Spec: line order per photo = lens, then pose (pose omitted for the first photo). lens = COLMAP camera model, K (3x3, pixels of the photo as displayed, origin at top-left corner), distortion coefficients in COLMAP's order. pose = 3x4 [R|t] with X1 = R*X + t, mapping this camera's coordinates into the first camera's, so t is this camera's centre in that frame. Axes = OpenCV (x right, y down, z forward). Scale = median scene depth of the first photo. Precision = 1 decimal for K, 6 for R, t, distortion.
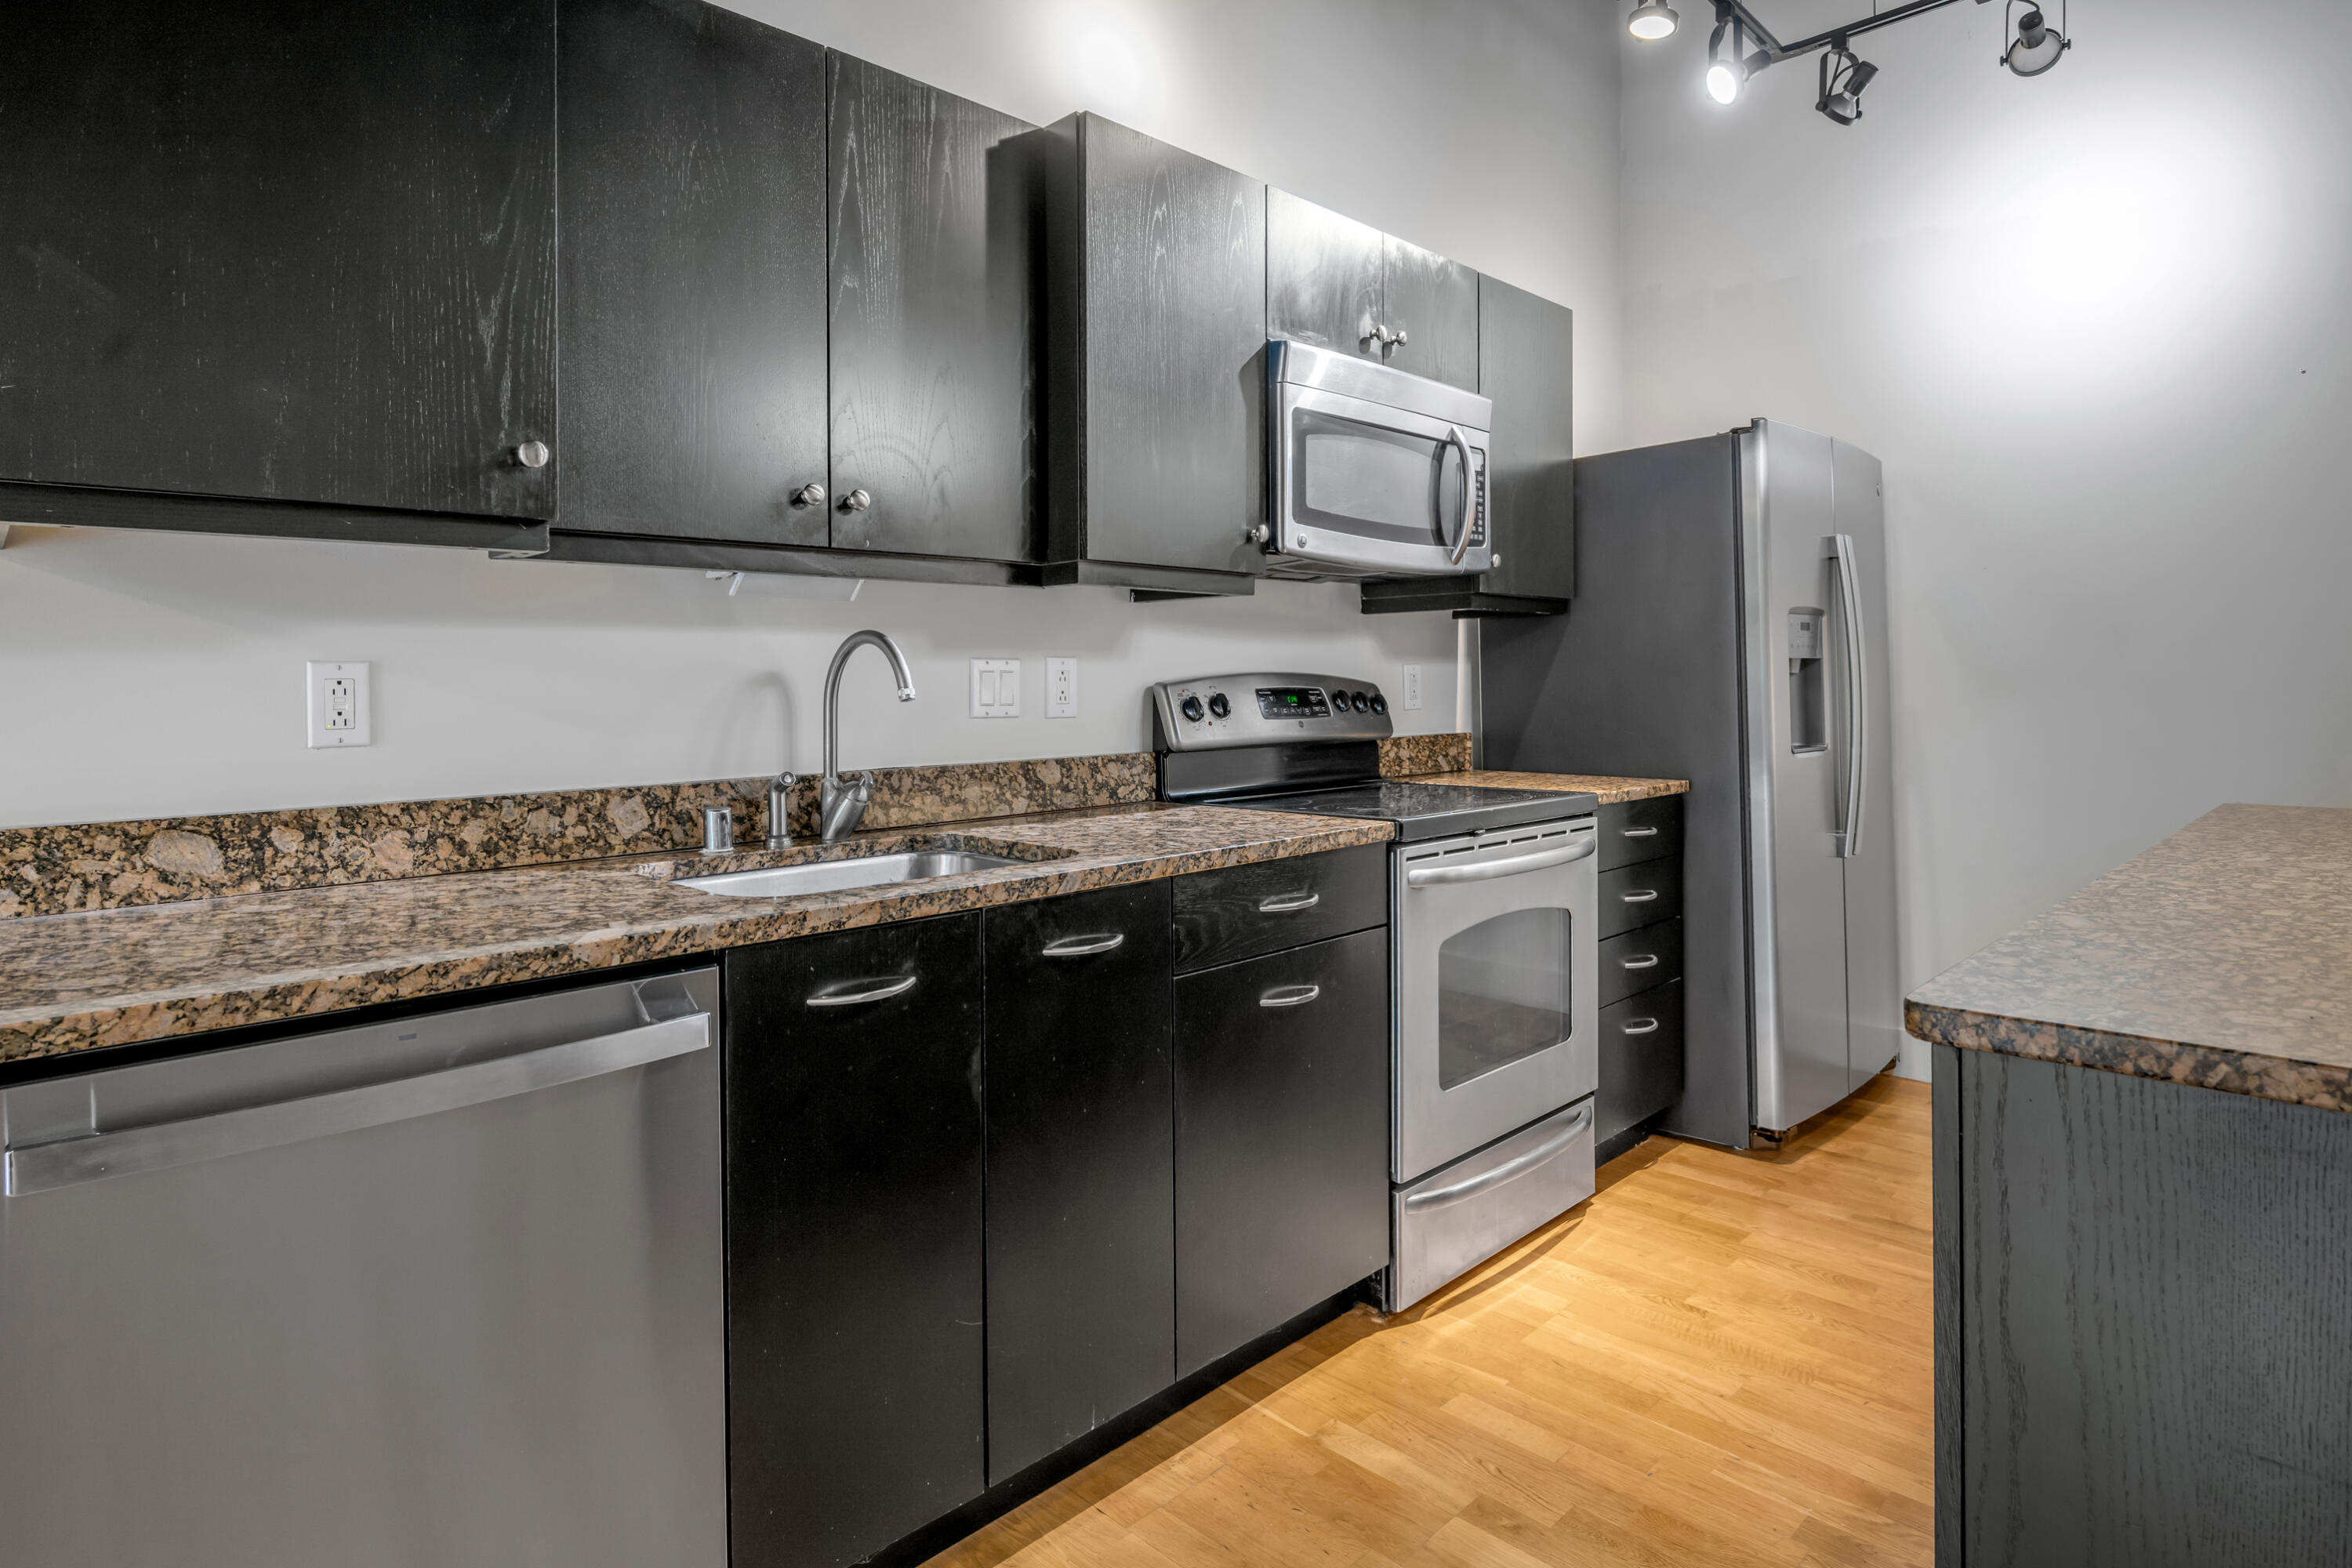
lens RADIAL K [[1202.0, 0, 1178.1], [0, 1202.0, 662.1], [0, 0, 1]] dist [0.003100, -0.000364]
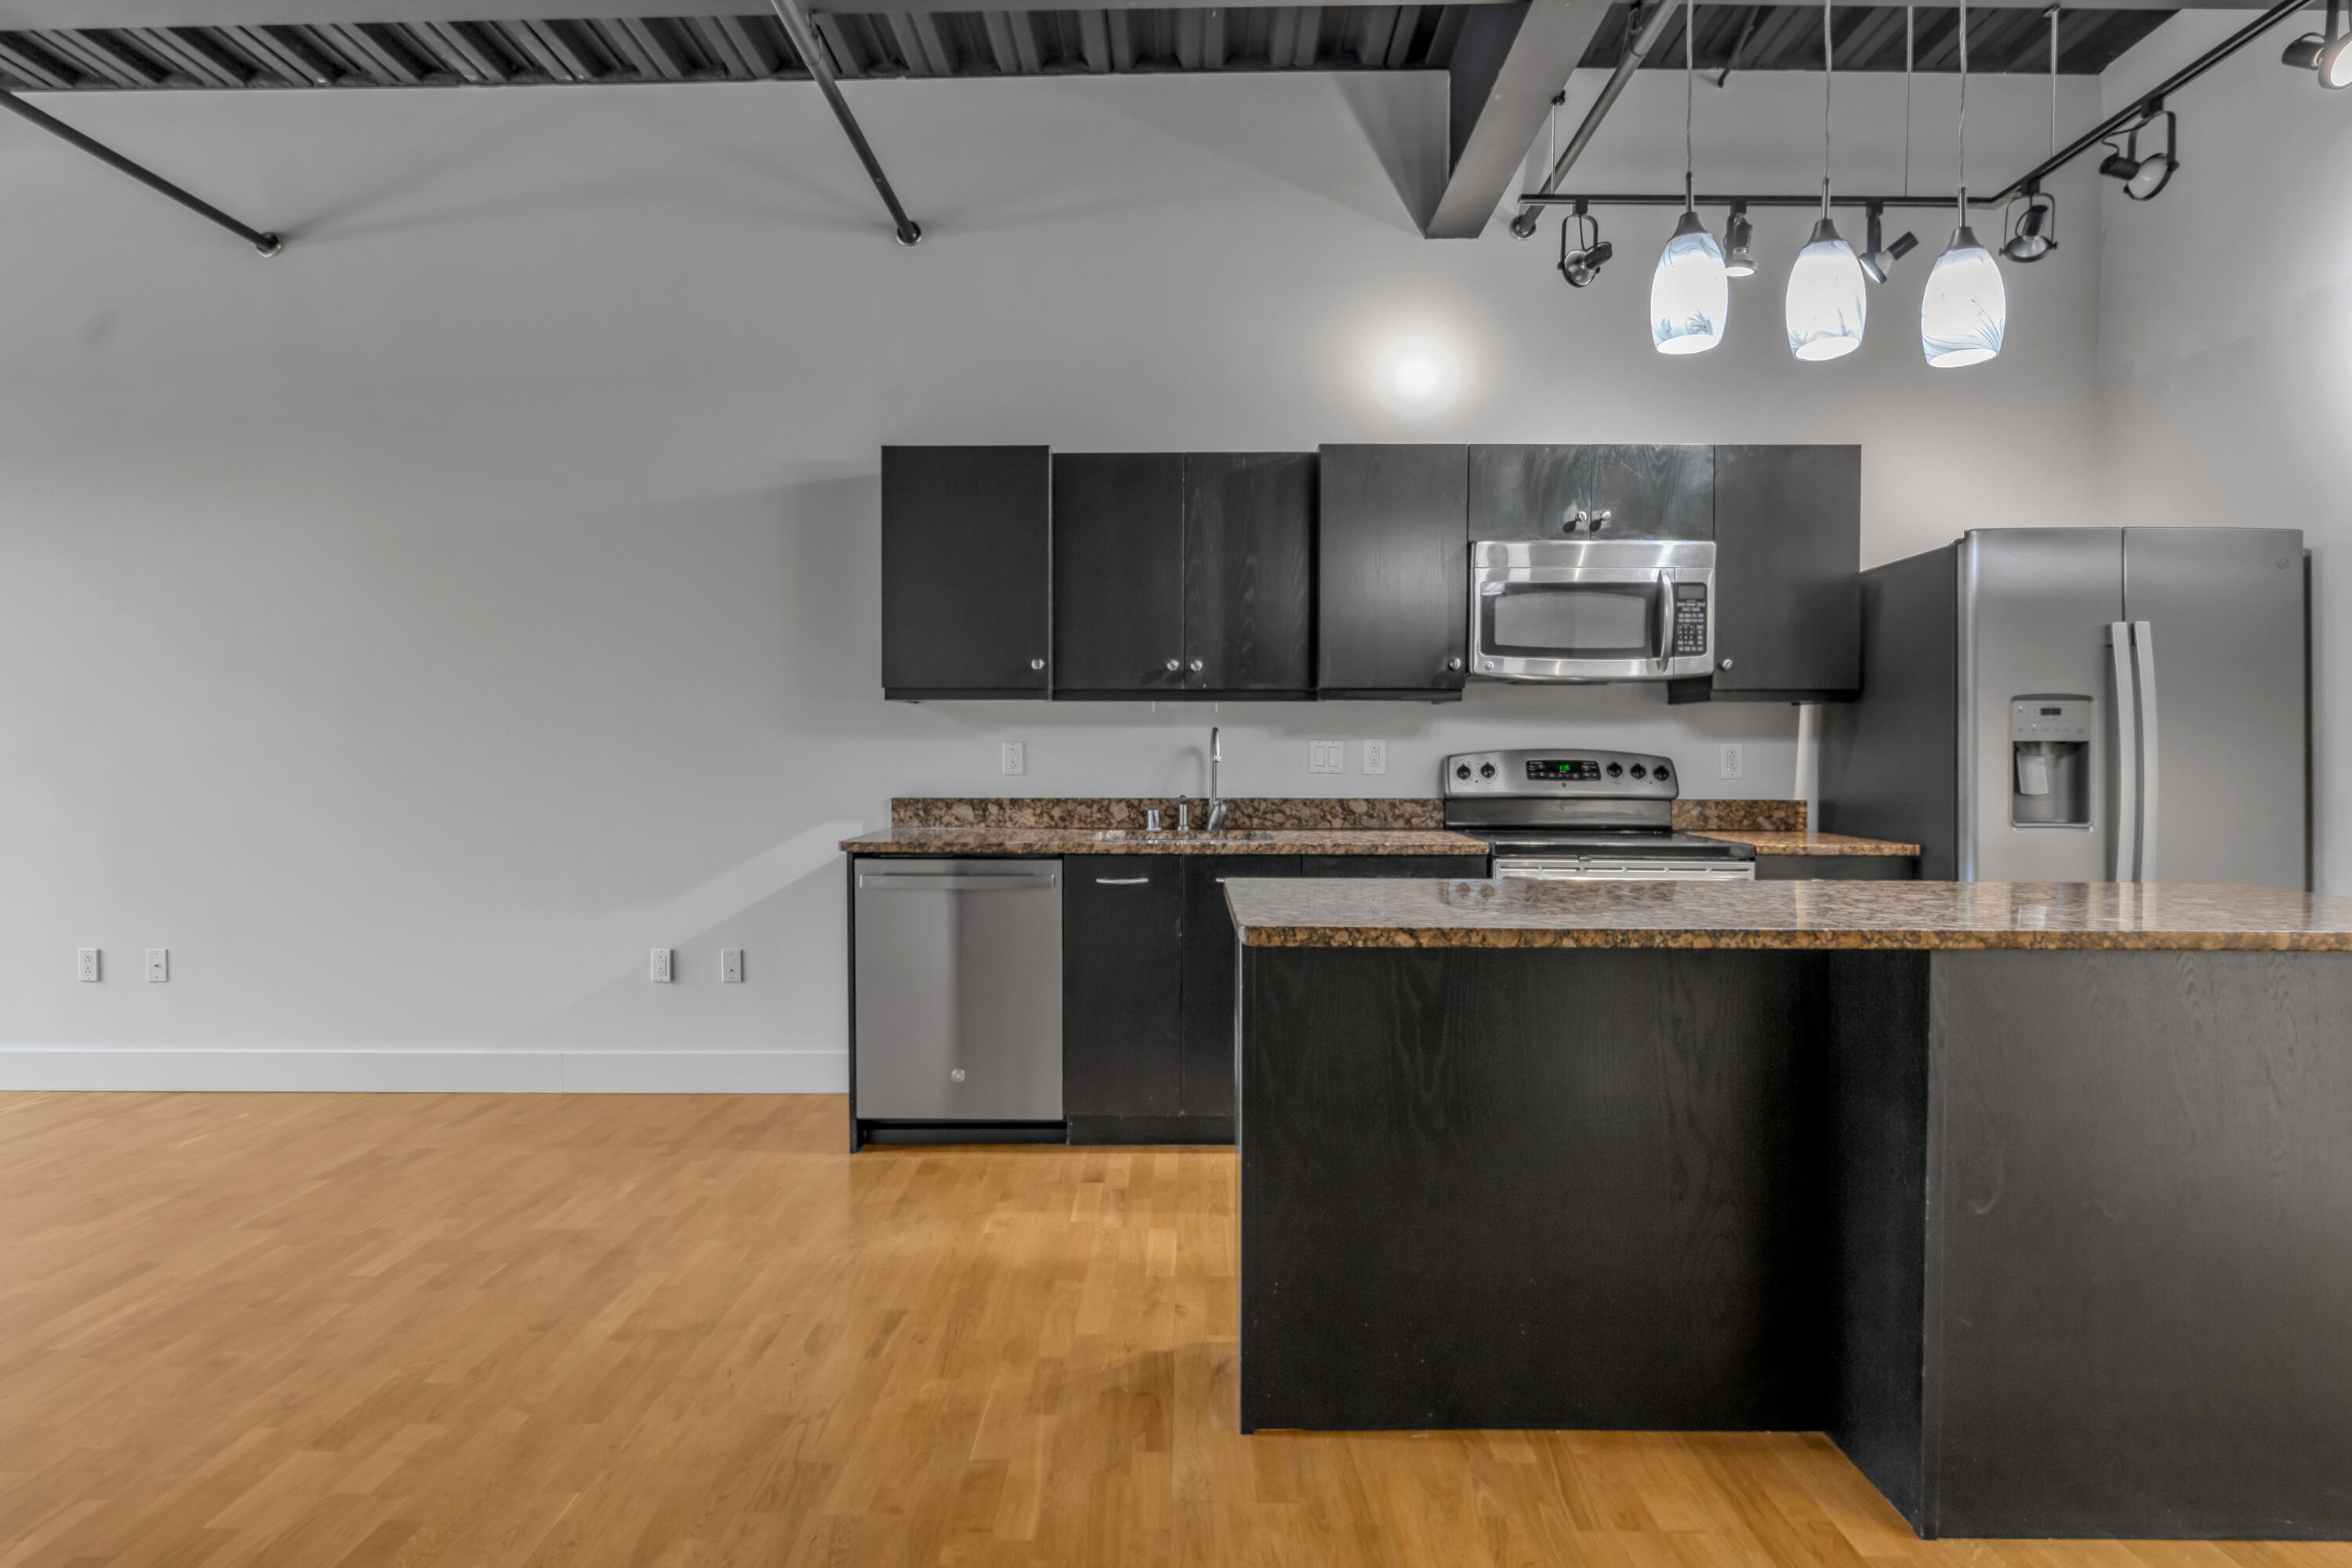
lens RADIAL K [[944.6, 0, 1172.4], [0, 944.6, 734.5], [0, 0, 1]] dist [-0.000637, -0.000007]
pose [[0.752271, -0.000197, -0.658854, 0.700250], [0.000724, 1.000000, 0.000528, -0.014087], [0.658854, -0.000874, 0.752270, -0.237225]]
